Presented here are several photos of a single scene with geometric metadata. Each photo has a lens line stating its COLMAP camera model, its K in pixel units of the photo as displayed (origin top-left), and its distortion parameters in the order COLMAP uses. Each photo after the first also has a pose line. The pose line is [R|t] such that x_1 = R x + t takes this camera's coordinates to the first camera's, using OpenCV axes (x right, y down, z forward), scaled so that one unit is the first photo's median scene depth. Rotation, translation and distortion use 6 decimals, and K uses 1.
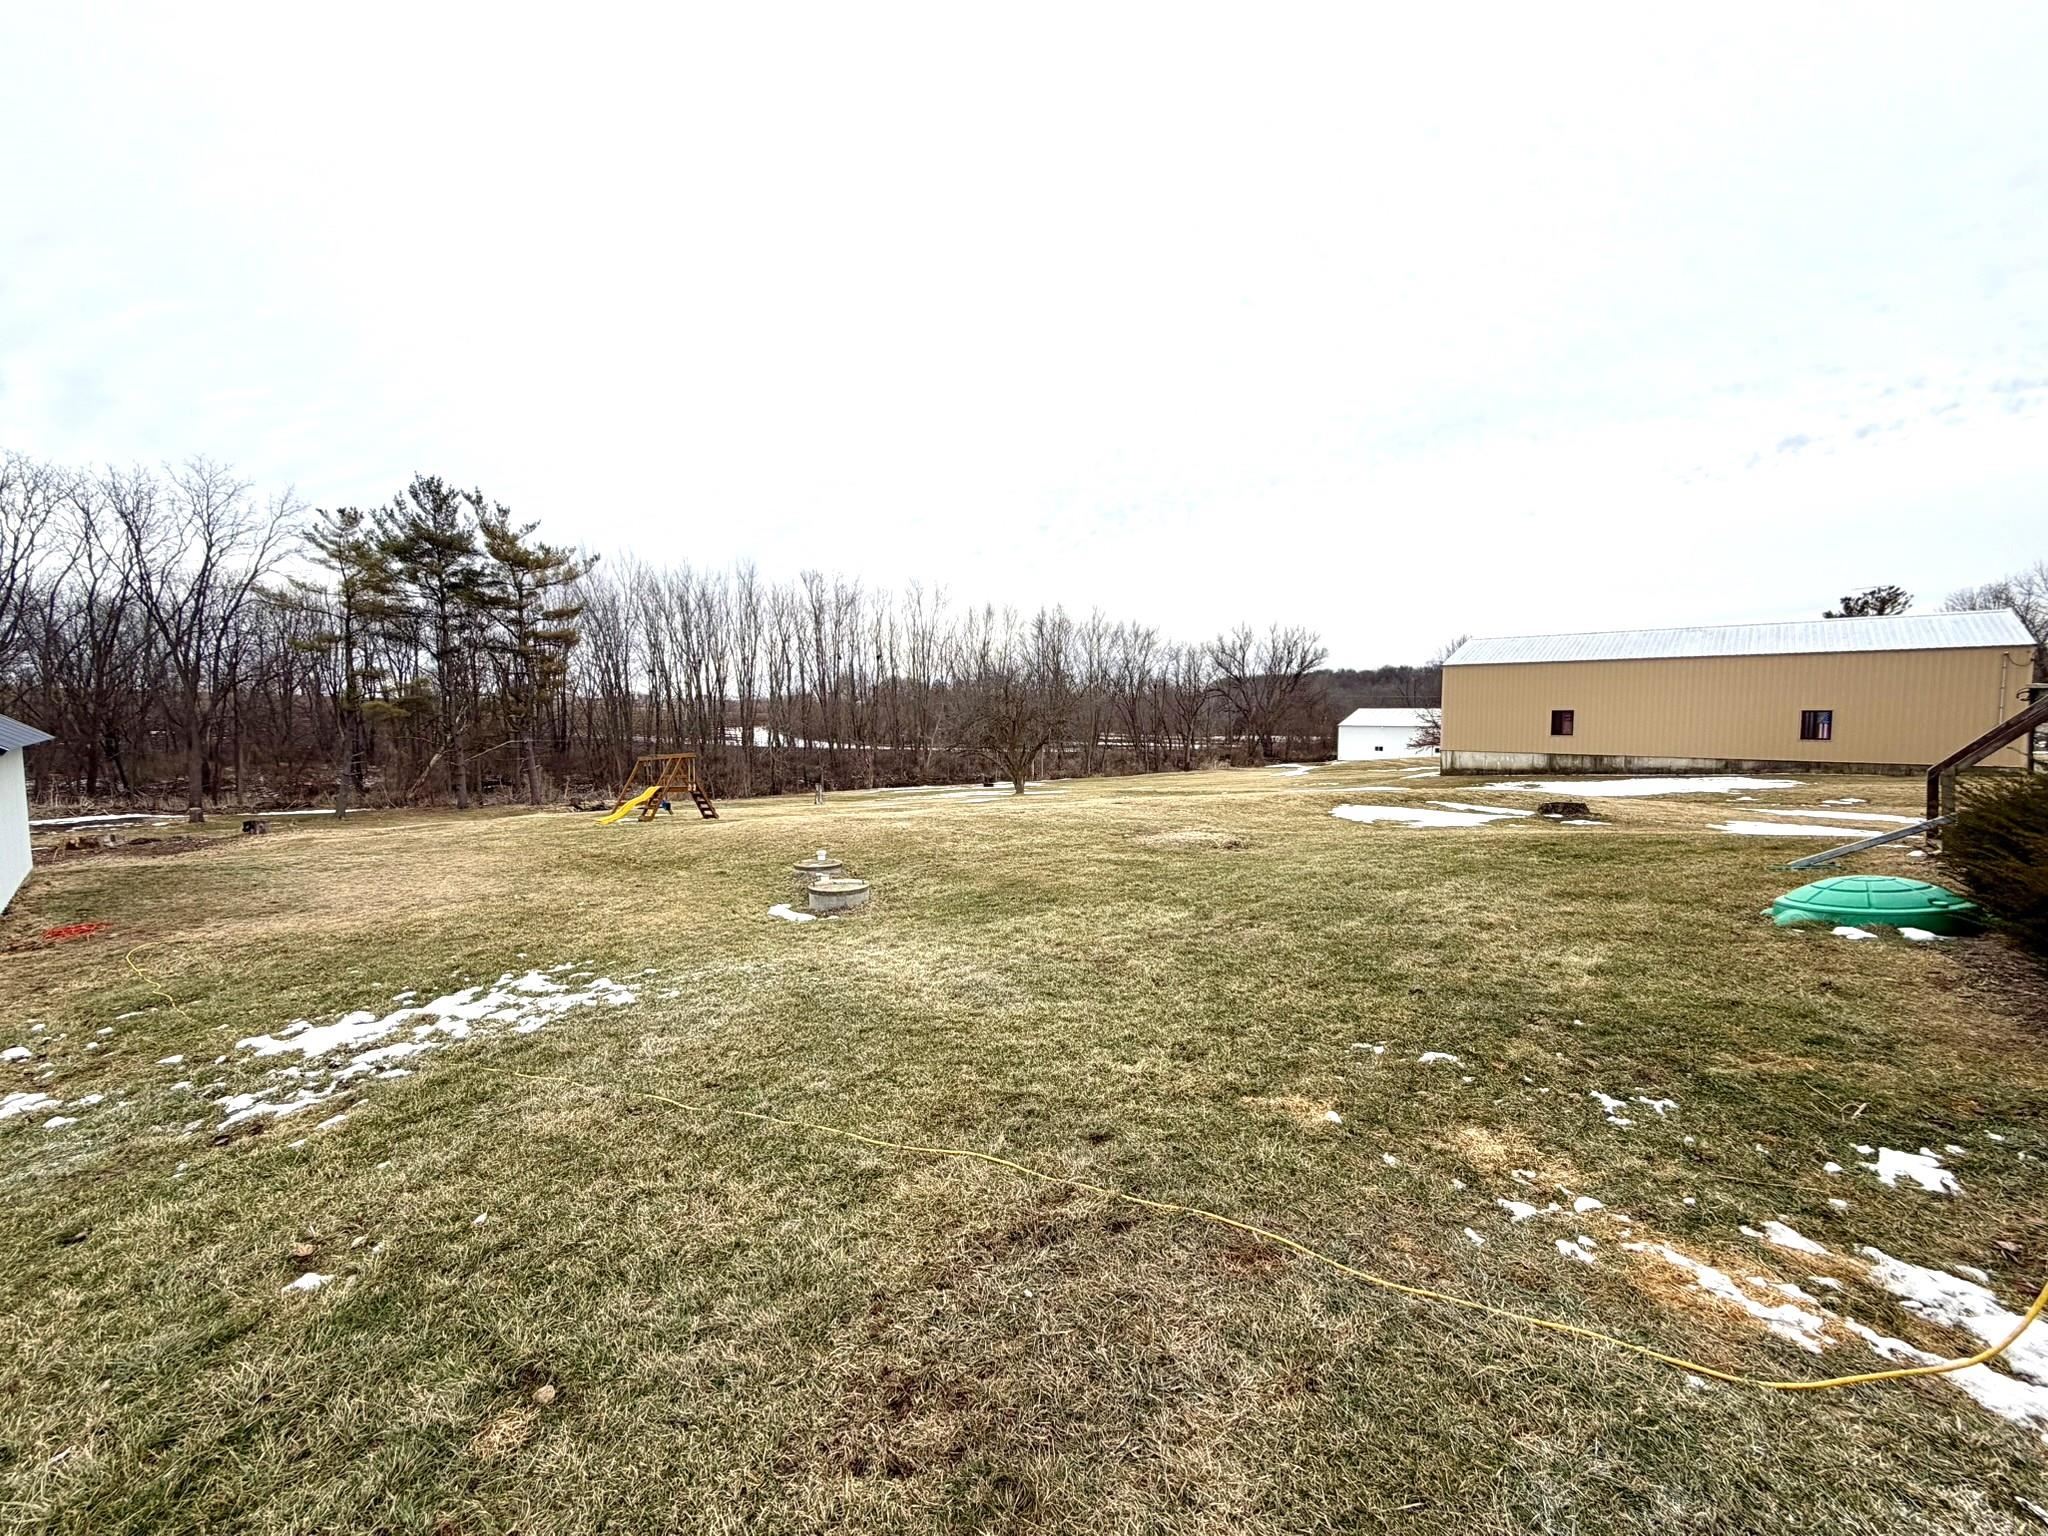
lens RADIAL K [[822.9, 0, 1021.5], [0, 822.9, 772.6], [0, 0, 1]] dist [0.001608, -0.001127]
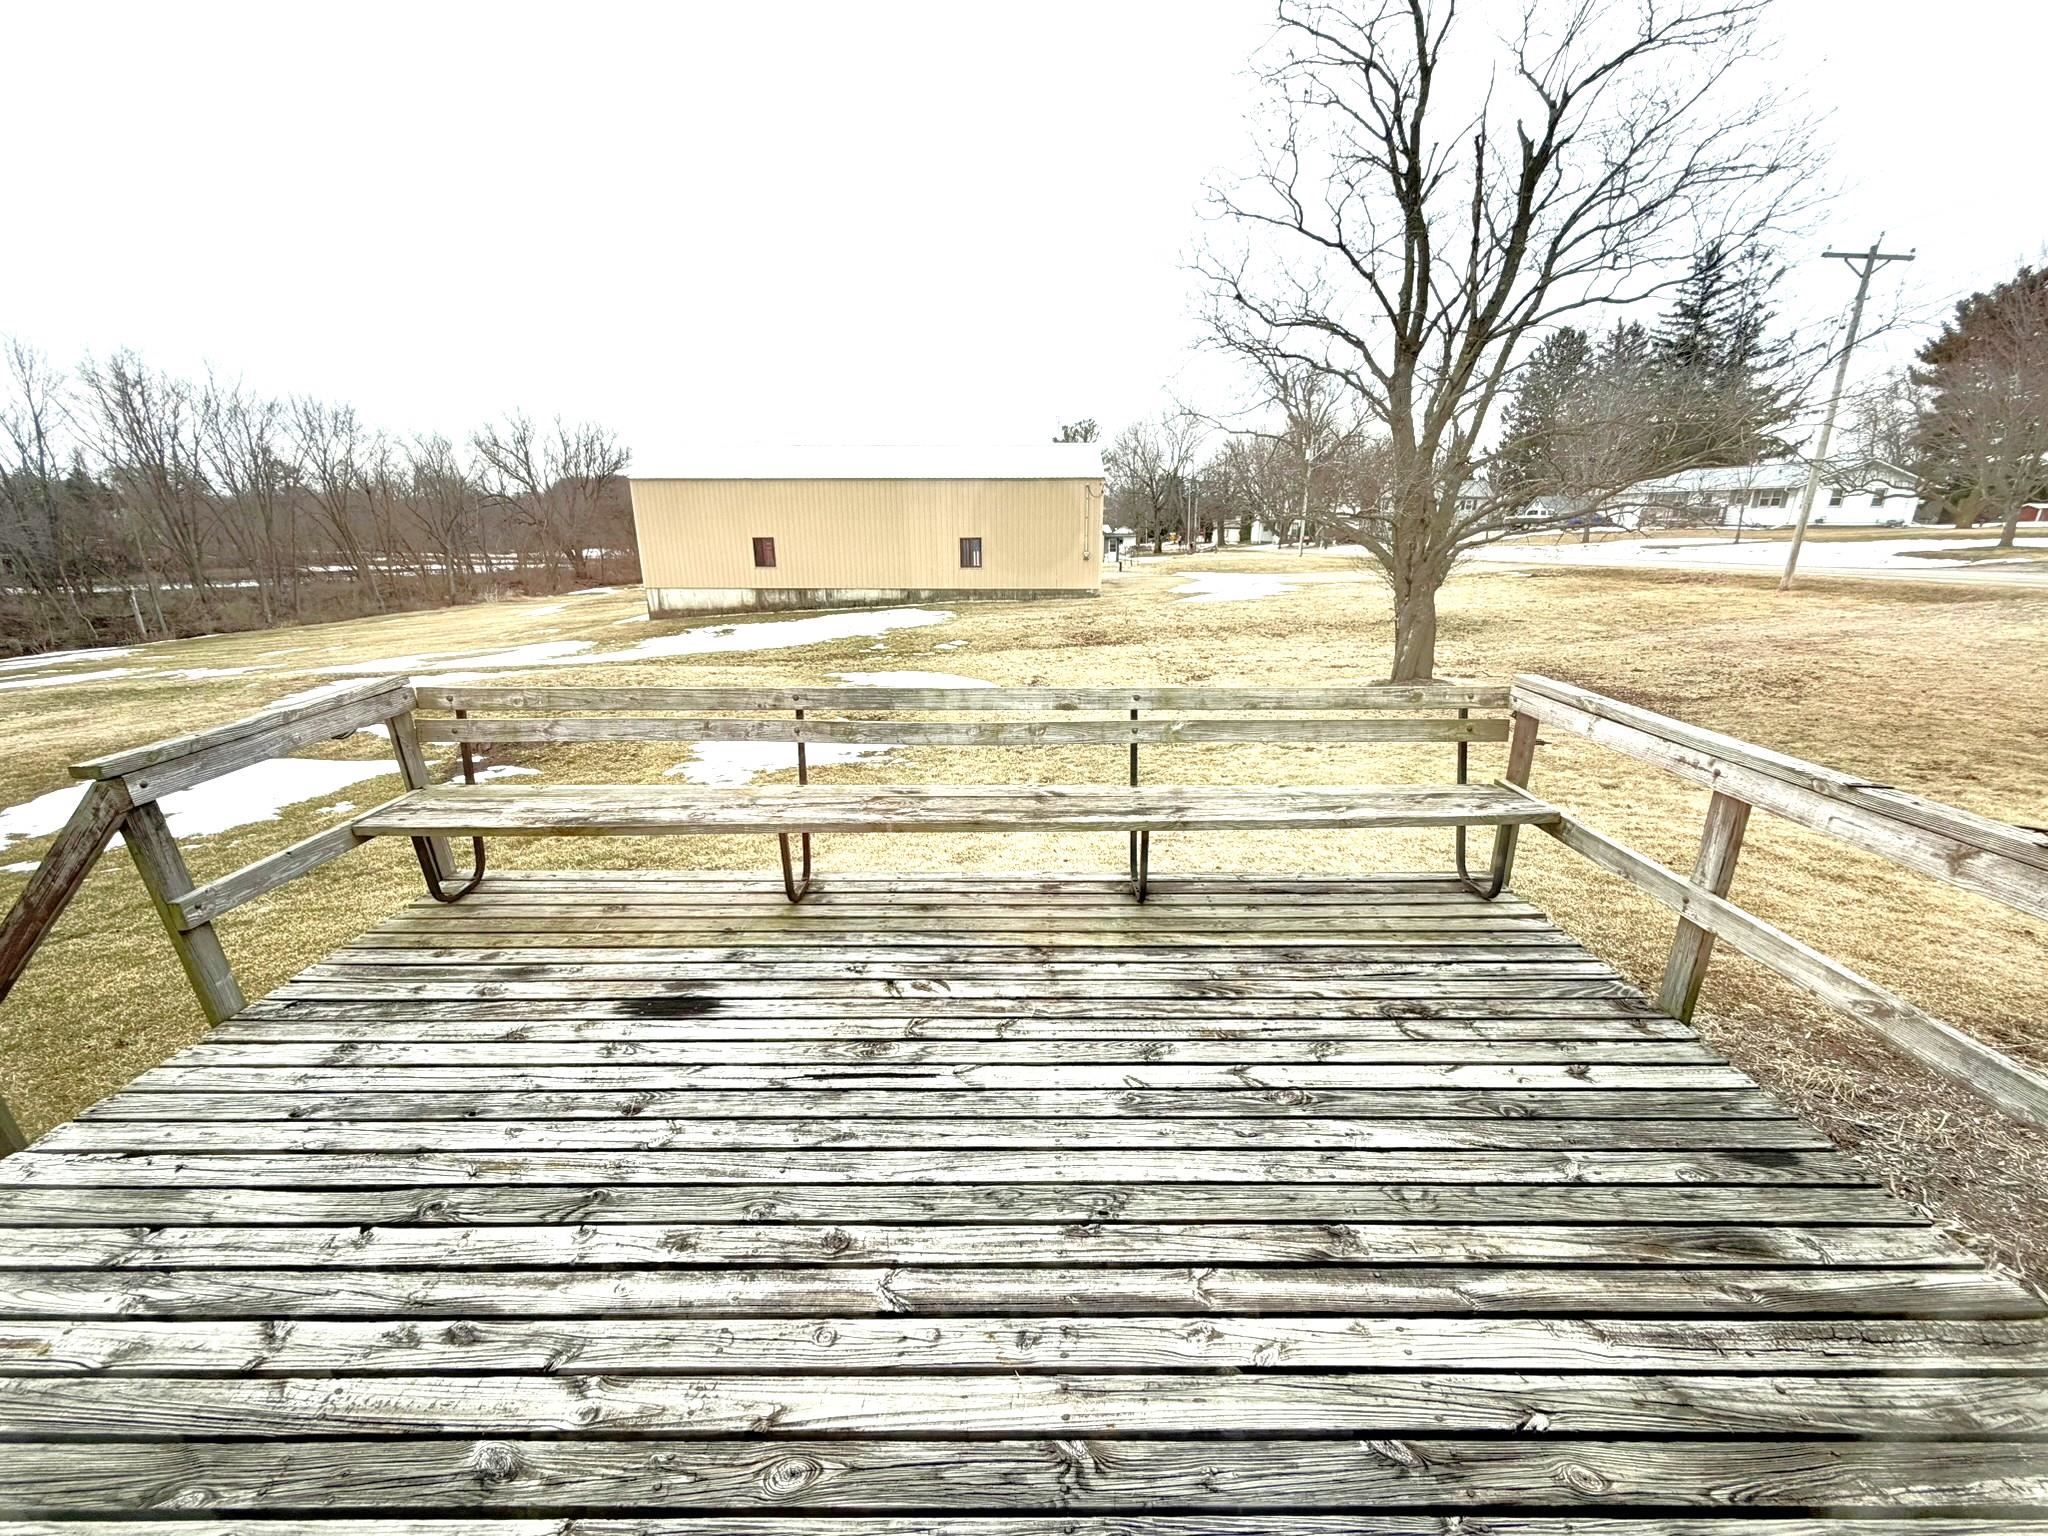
lens RADIAL K [[822.9, 0, 1021.0], [0, 822.9, 770.8], [0, 0, 1]] dist [0.001608, -0.001127]
pose [[0.748946, -0.197621, 0.632477, 0.176800], [0.052350, 0.969155, 0.240827, -0.021165], [-0.660560, -0.147256, 0.736190, 0.097040]]
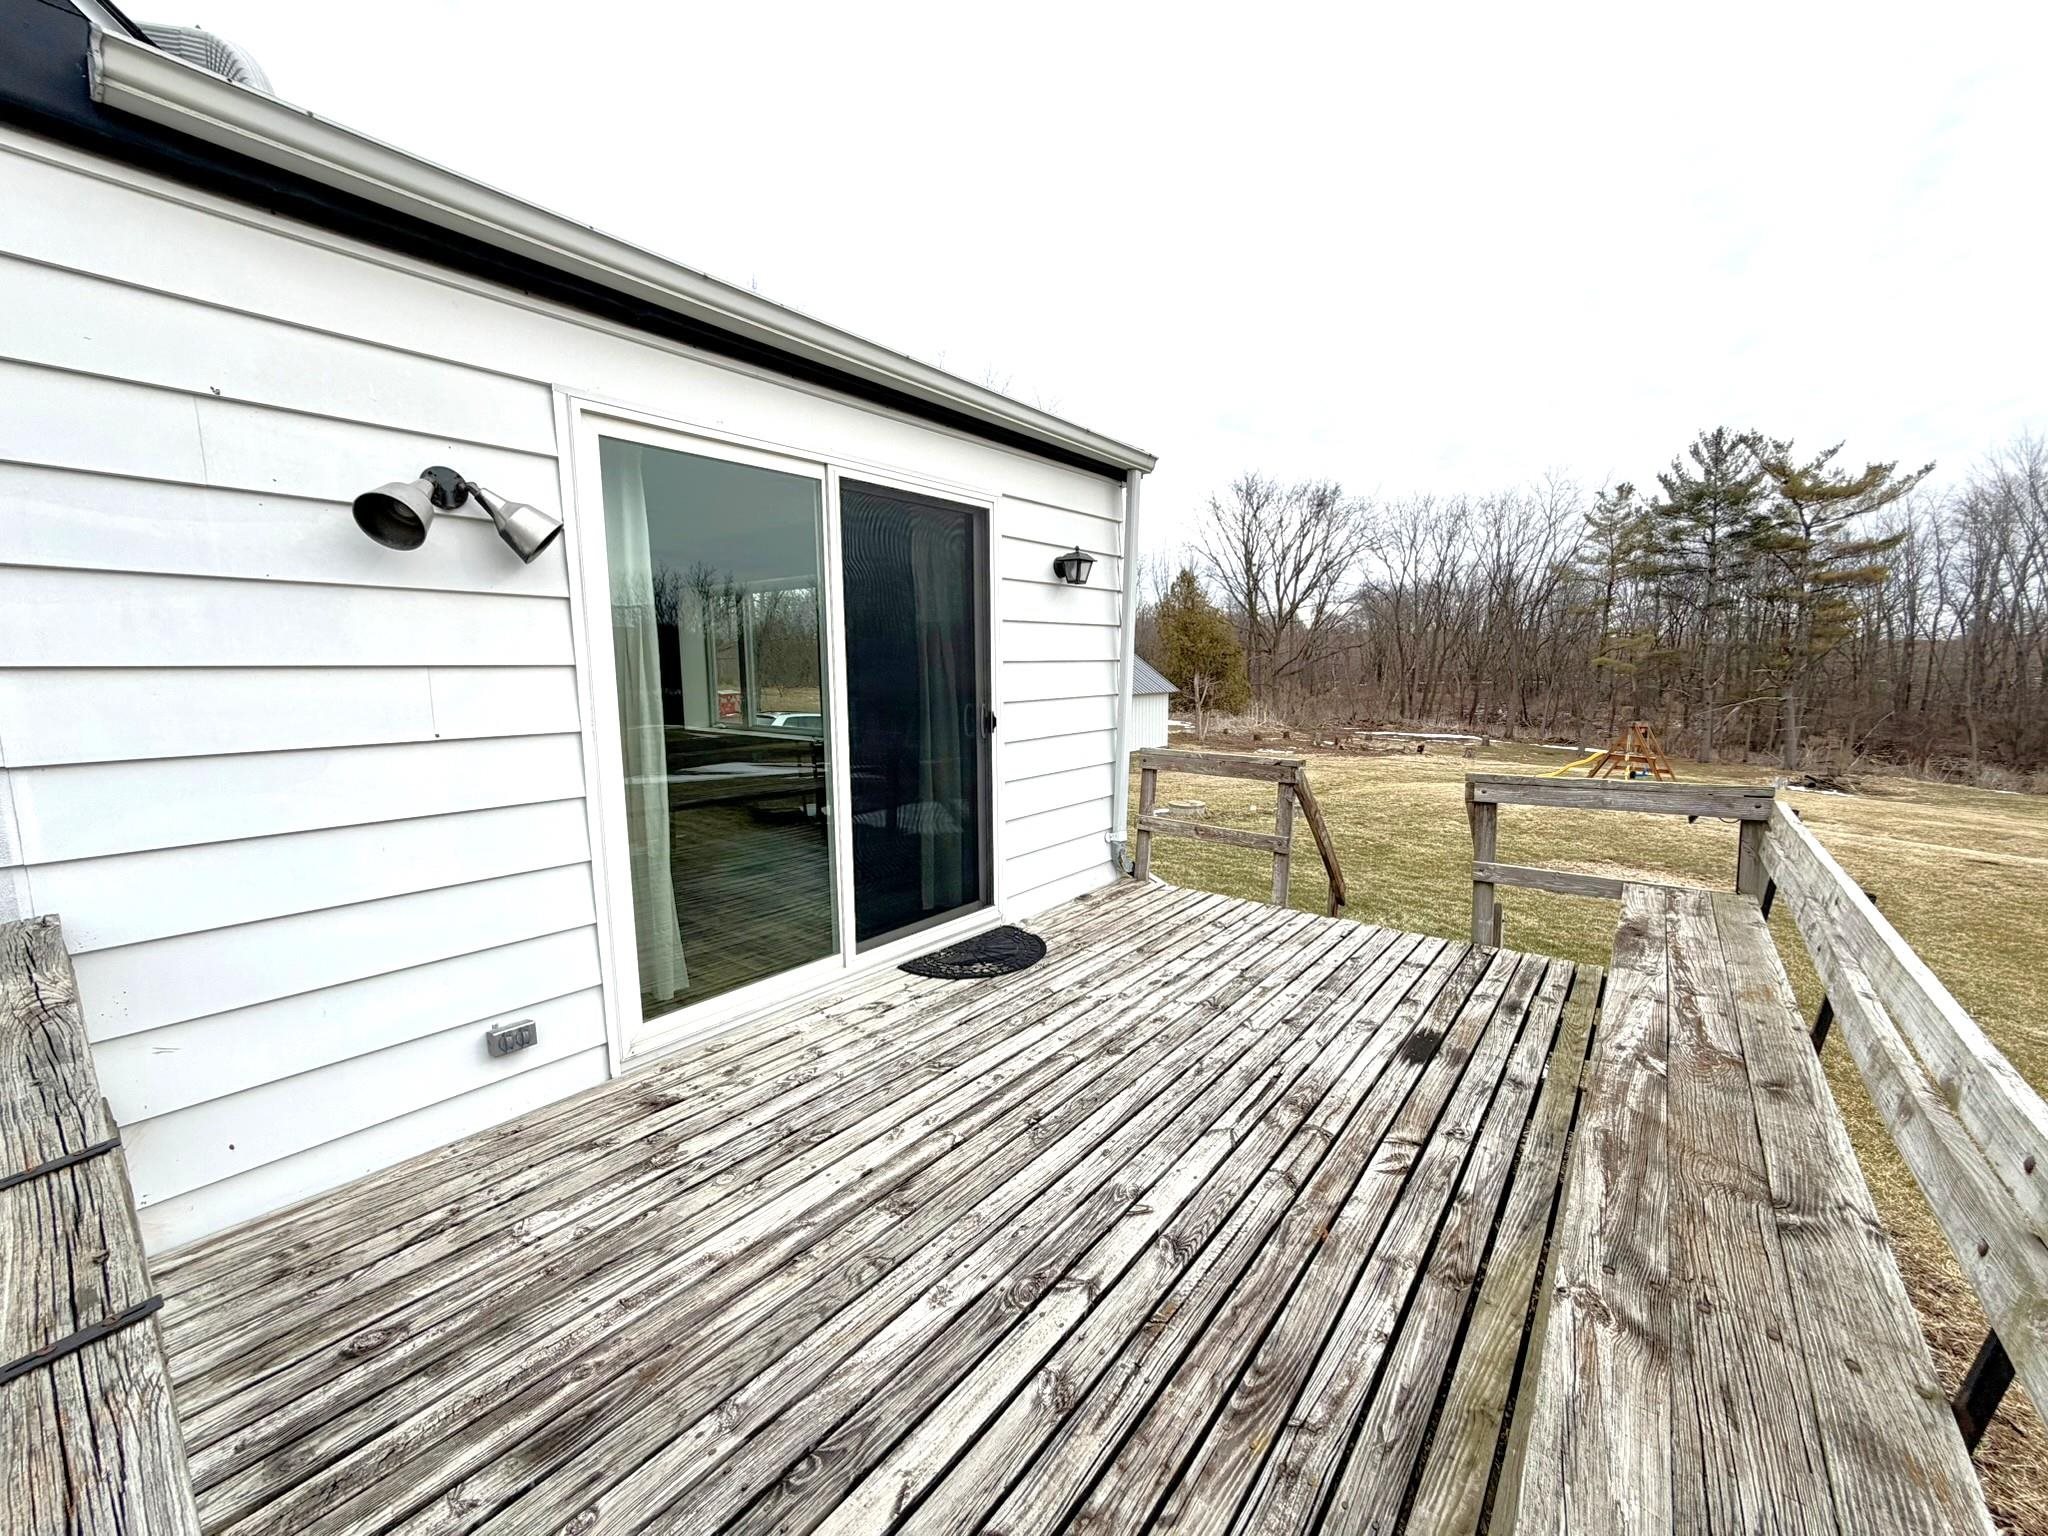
lens RADIAL K [[822.9, 0, 1015.0], [0, 822.9, 769.7], [0, 0, 1]] dist [0.001608, -0.001127]
pose [[0.042586, 0.132518, -0.990265, 0.292708], [-0.068832, 0.989199, 0.129416, -0.021271], [0.996719, 0.062651, 0.051248, 0.124698]]
